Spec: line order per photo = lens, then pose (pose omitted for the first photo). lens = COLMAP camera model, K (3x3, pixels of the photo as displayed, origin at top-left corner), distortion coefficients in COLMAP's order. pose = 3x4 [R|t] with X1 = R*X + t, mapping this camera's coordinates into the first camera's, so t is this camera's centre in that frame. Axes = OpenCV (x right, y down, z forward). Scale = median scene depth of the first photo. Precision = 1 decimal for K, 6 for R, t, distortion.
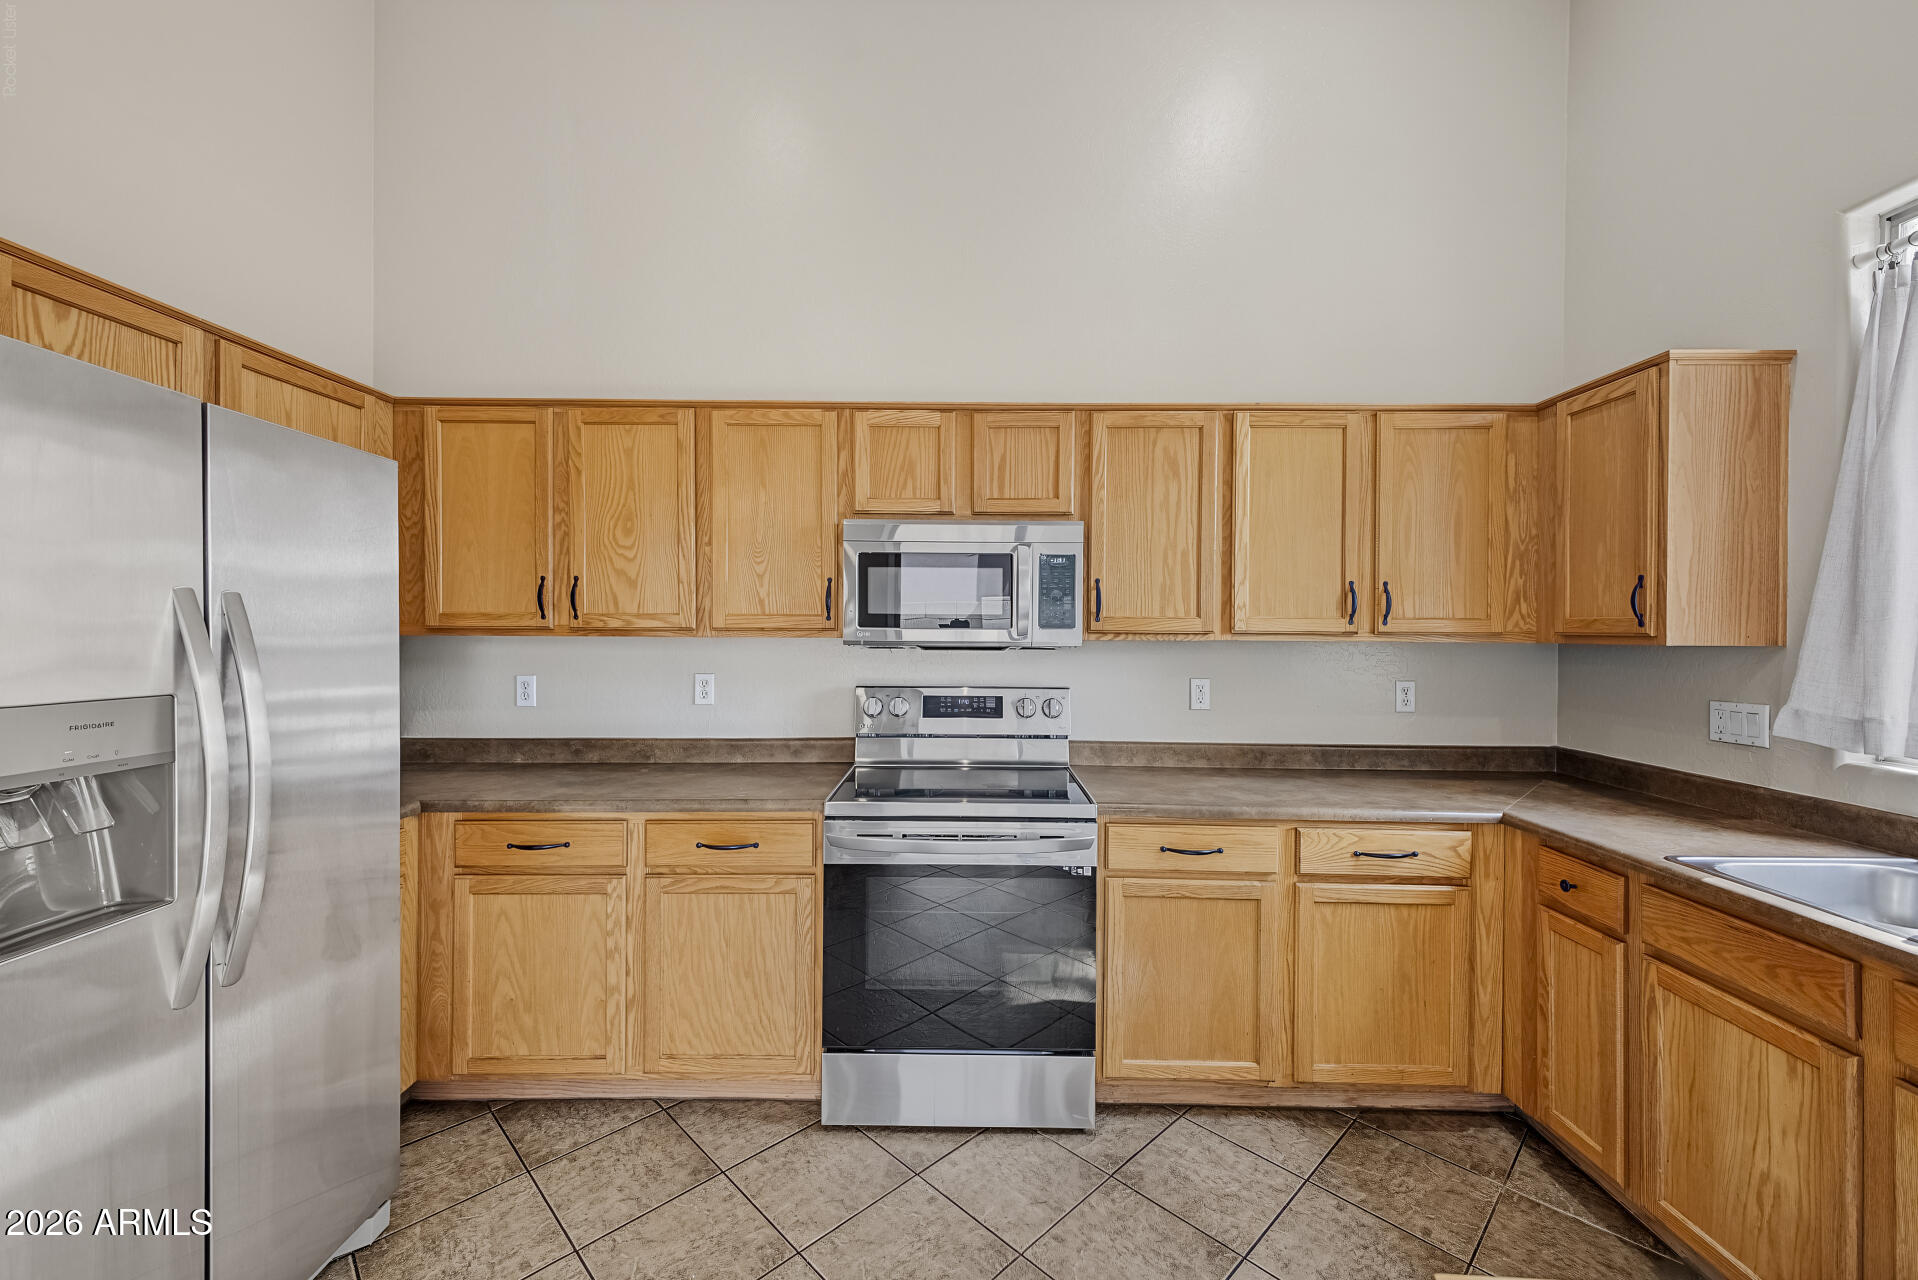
lens RADIAL K [[772.3, 0, 961.0], [0, 772.3, 626.7], [0, 0, 1]] dist [0.018618, -0.003407]
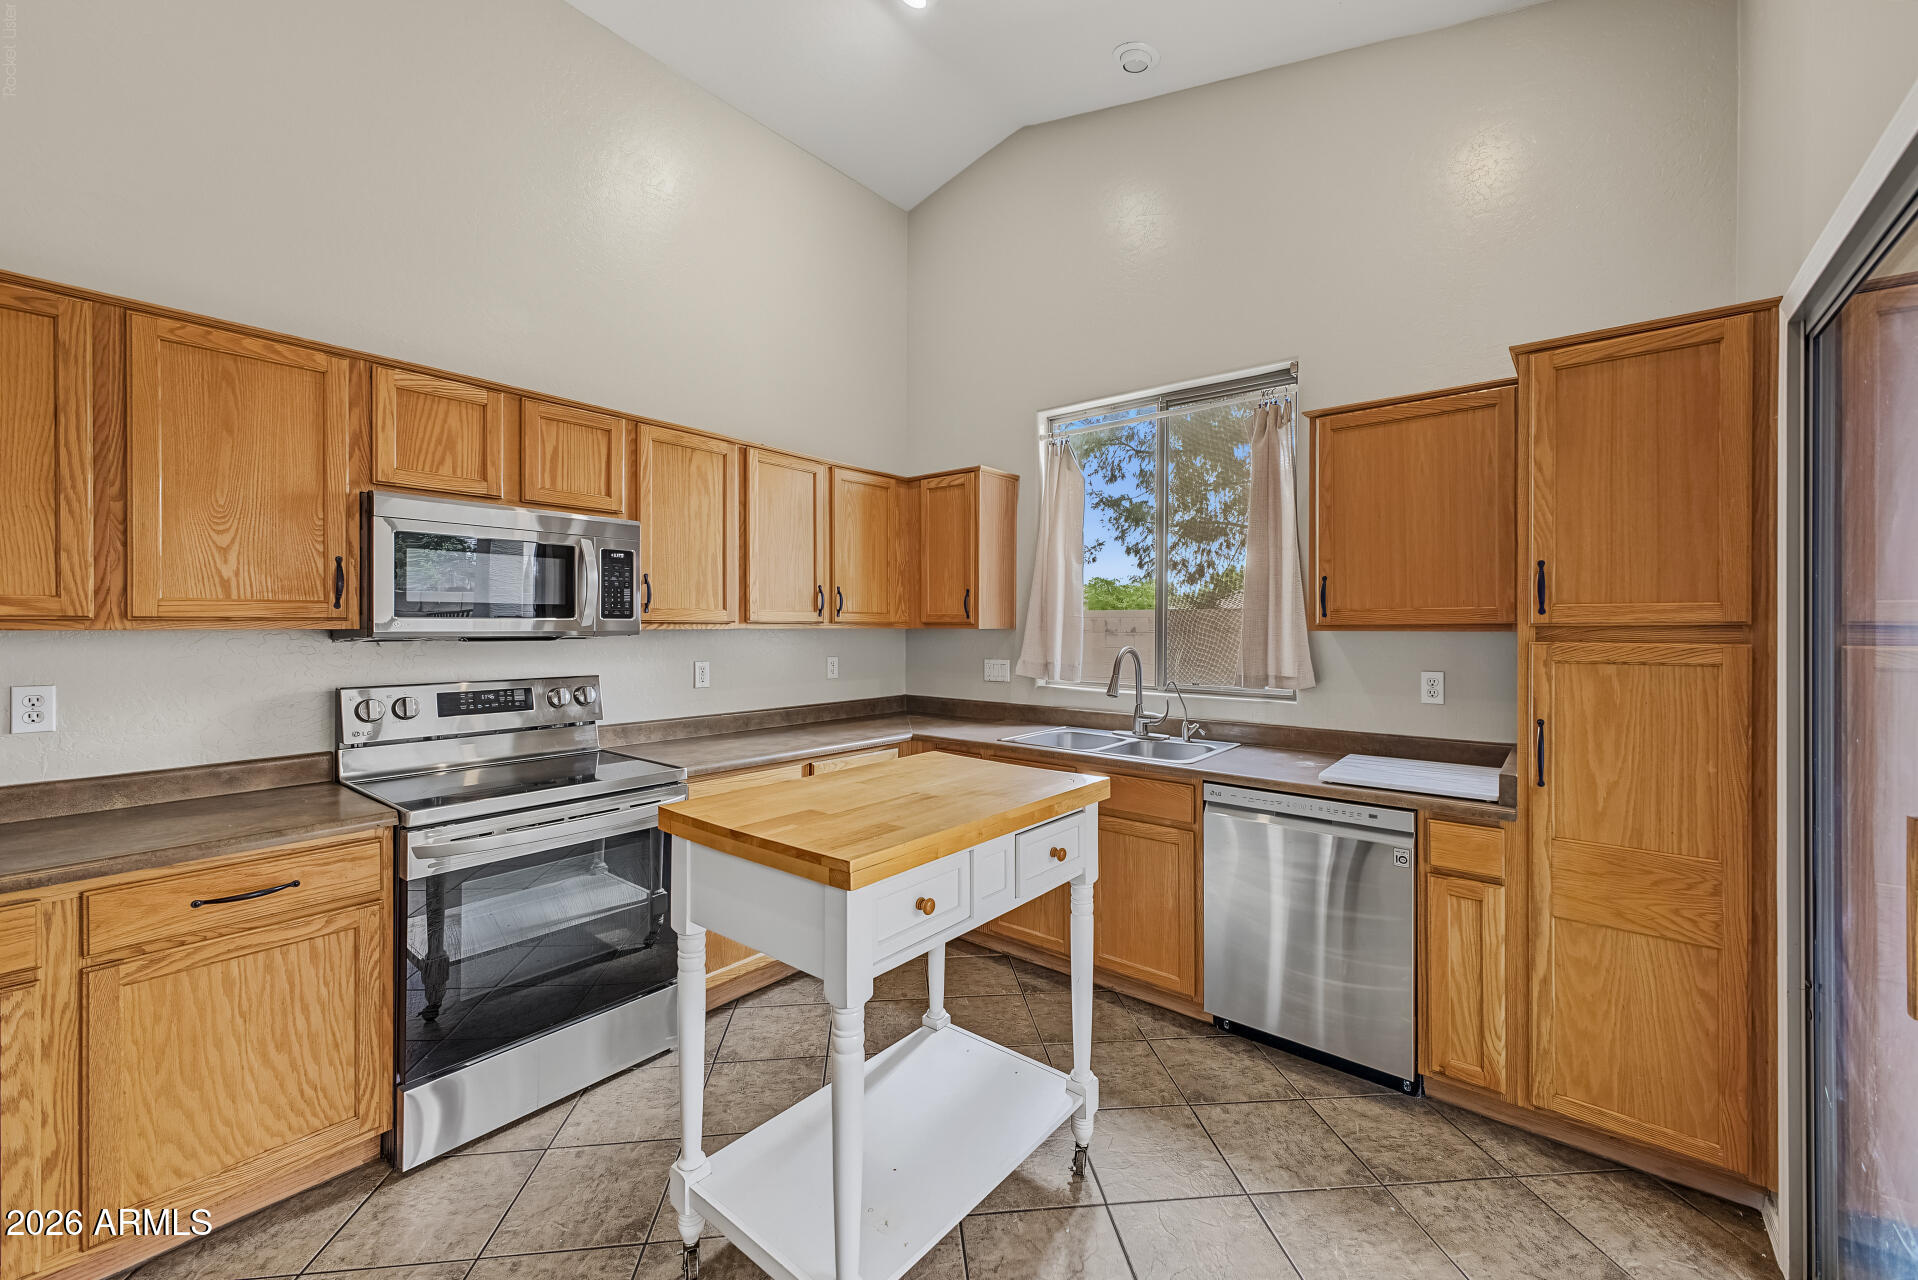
lens RADIAL K [[772.3, 0, 953.6], [0, 772.3, 629.7], [0, 0, 1]] dist [0.018618, -0.003407]
pose [[0.620119, -0.008259, 0.784464, -0.431590], [0.002277, 0.999959, 0.008727, 0.009349], [-0.784504, -0.003626, 0.620113, -0.045453]]
